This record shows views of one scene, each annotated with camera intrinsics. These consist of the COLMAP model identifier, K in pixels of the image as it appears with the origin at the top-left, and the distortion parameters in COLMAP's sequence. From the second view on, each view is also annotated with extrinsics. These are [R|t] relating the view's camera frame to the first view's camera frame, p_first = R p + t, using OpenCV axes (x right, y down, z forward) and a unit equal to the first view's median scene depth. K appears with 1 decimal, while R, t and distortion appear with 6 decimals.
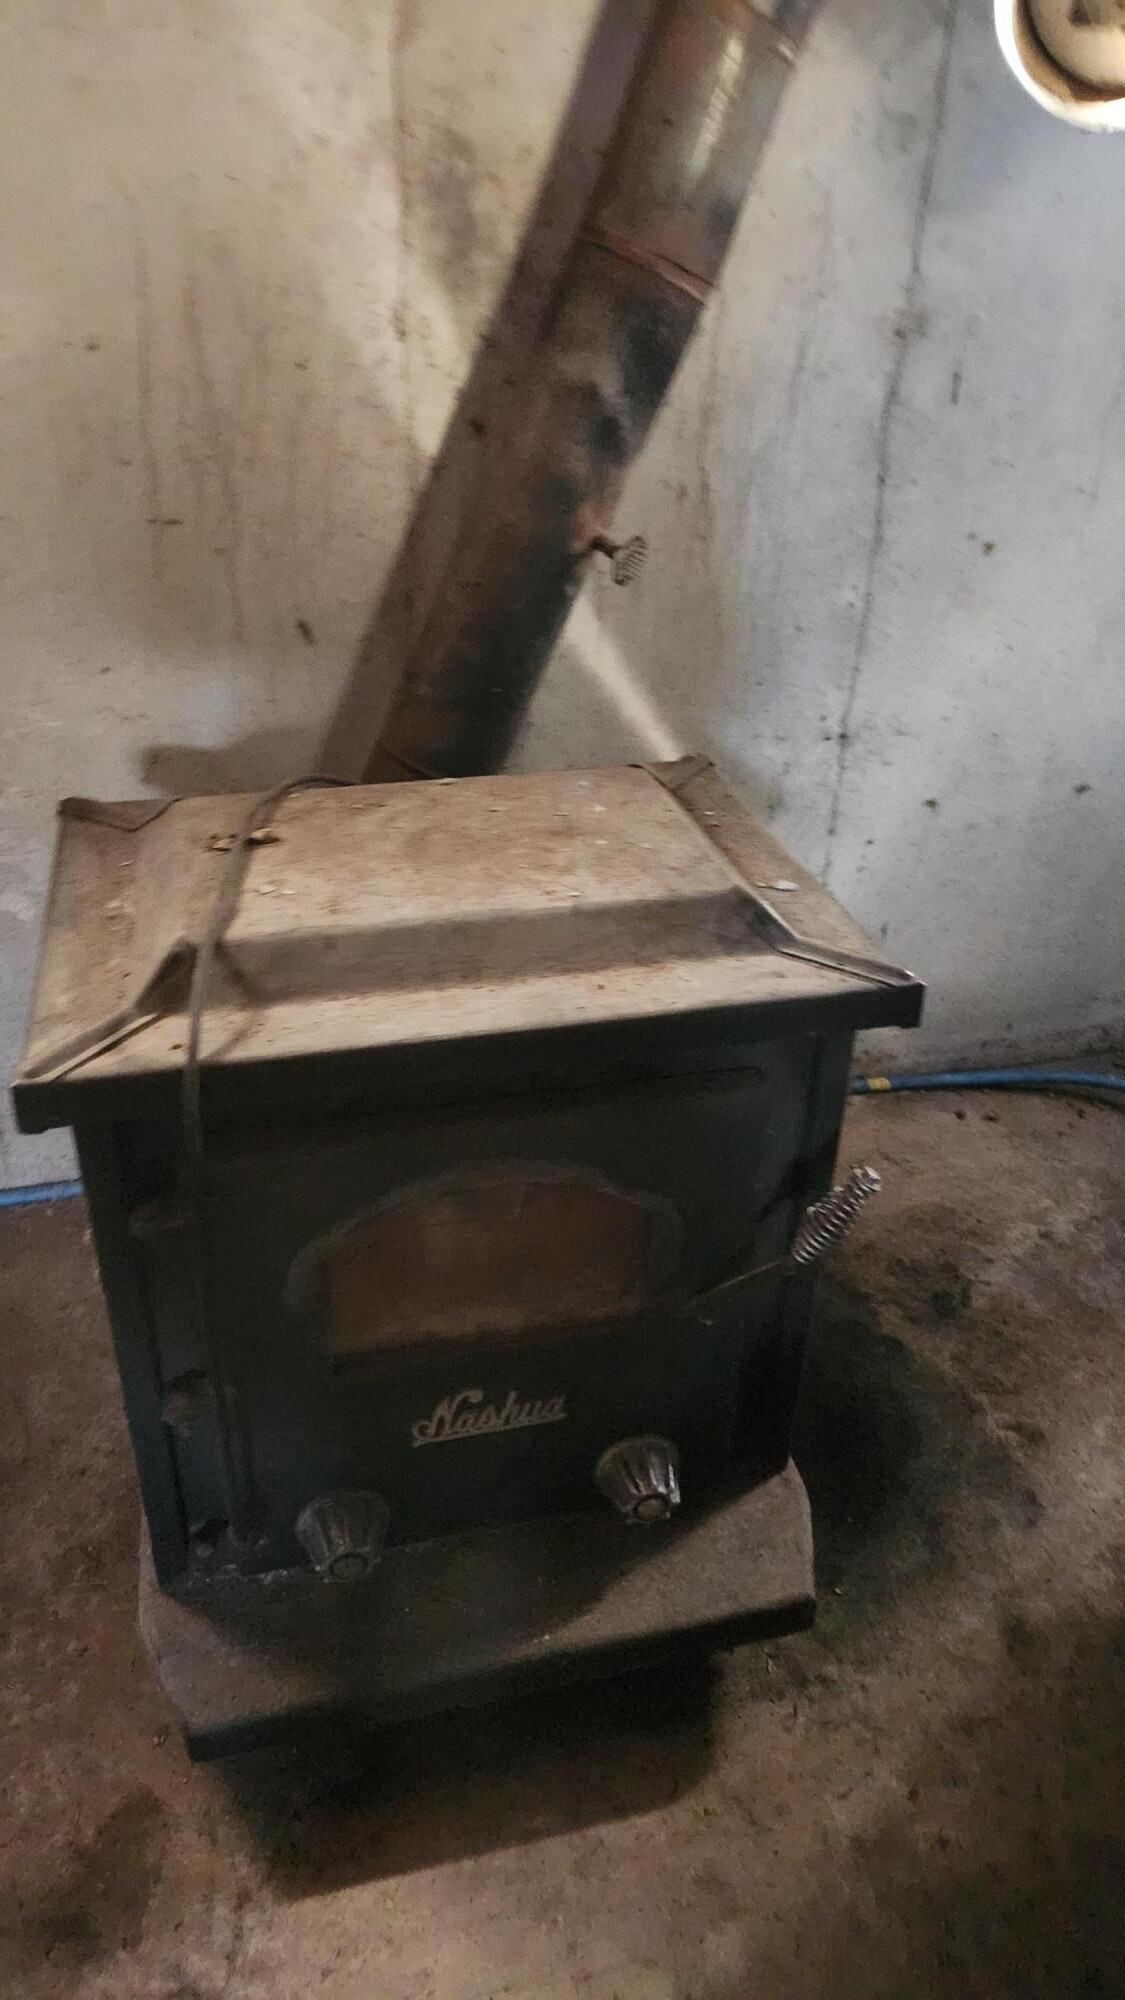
lens RADIAL K [[1351.8, 0, 517.4], [0, 1351.8, 1011.0], [0, 0, 1]] dist [0.046253, -0.019624]
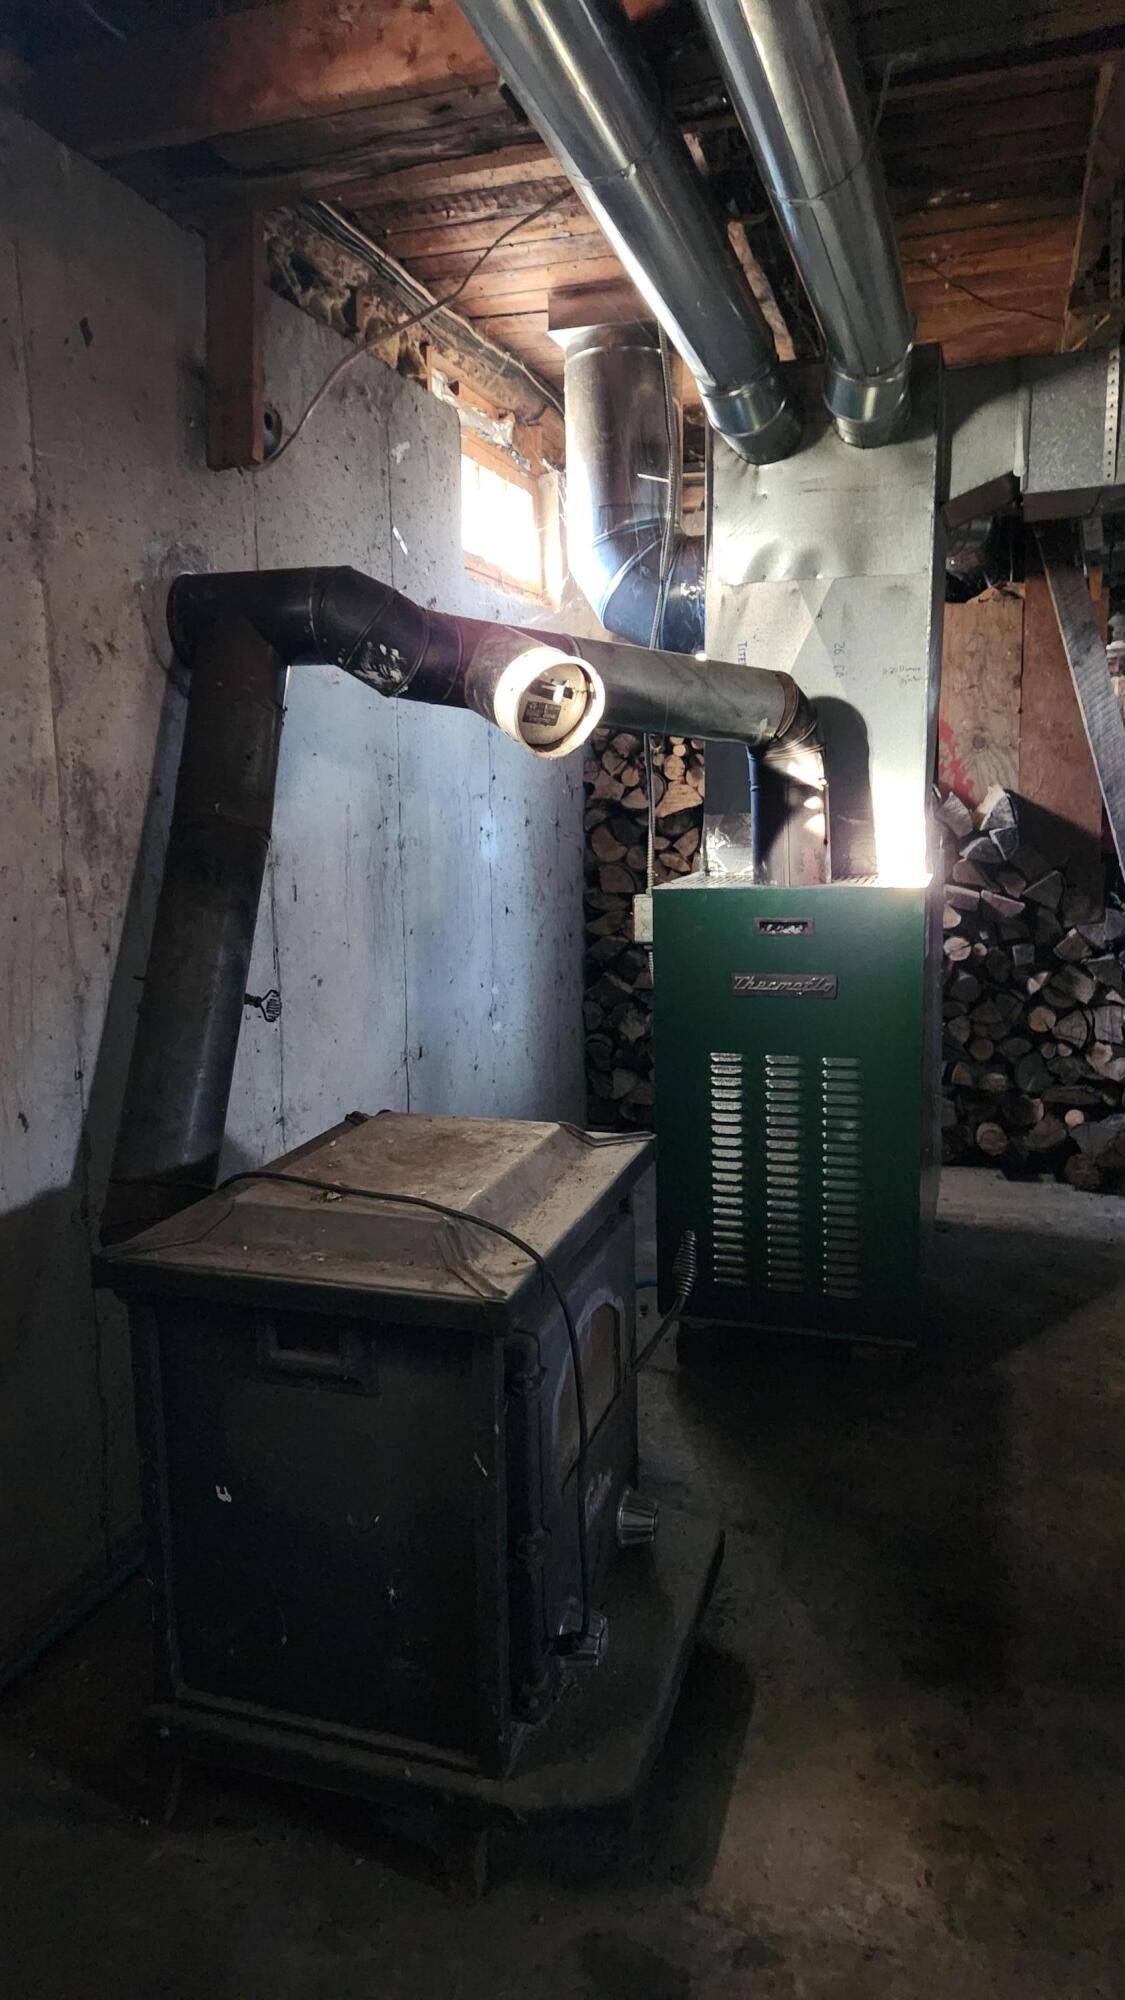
lens RADIAL K [[1351.8, 0, 555.1], [0, 1351.8, 986.5], [0, 0, 1]] dist [0.046253, -0.019624]
pose [[0.514920, -0.157013, 0.842736, -0.803502], [0.463064, 0.878258, -0.119305, -0.025695], [-0.721408, 0.451674, 0.524940, -0.003647]]
